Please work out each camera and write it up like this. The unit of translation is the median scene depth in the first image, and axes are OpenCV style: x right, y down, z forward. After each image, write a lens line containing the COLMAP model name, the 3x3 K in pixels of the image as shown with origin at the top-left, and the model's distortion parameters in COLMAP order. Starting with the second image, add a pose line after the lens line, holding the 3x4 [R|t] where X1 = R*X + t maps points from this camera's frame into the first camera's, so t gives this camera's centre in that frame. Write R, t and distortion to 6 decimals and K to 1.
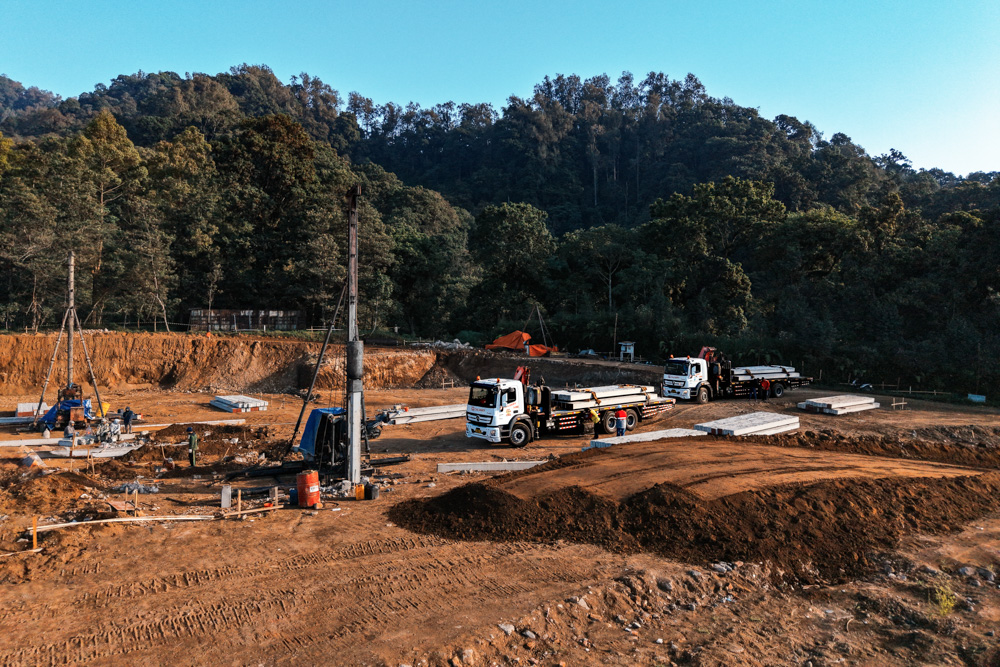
lens RADIAL K [[685.0, 0, 498.4], [0, 685.0, 297.6], [0, 0, 1]] dist [0.026487, -0.024844]
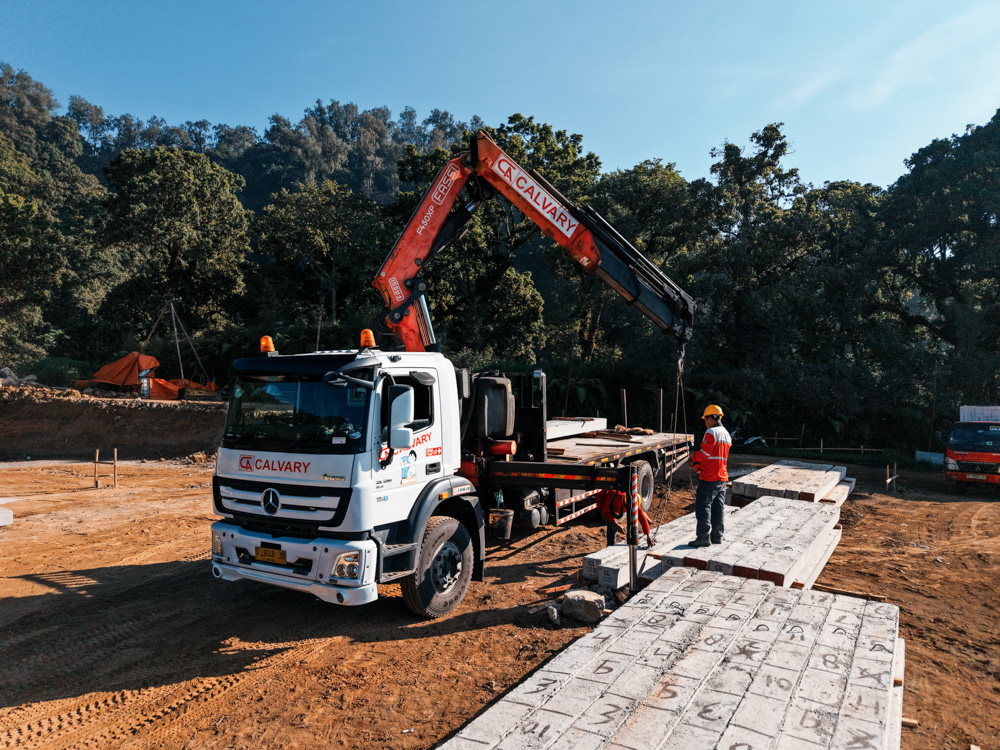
lens RADIAL K [[685.8, 0, 503.8], [0, 685.8, 376.3], [0, 0, 1]] dist [0.020711, -0.017110]
pose [[0.951140, 0.008663, 0.308639, 0.048193], [-0.015472, 0.999688, 0.019623, 0.018818], [-0.308372, -0.023439, 0.950977, 0.147440]]
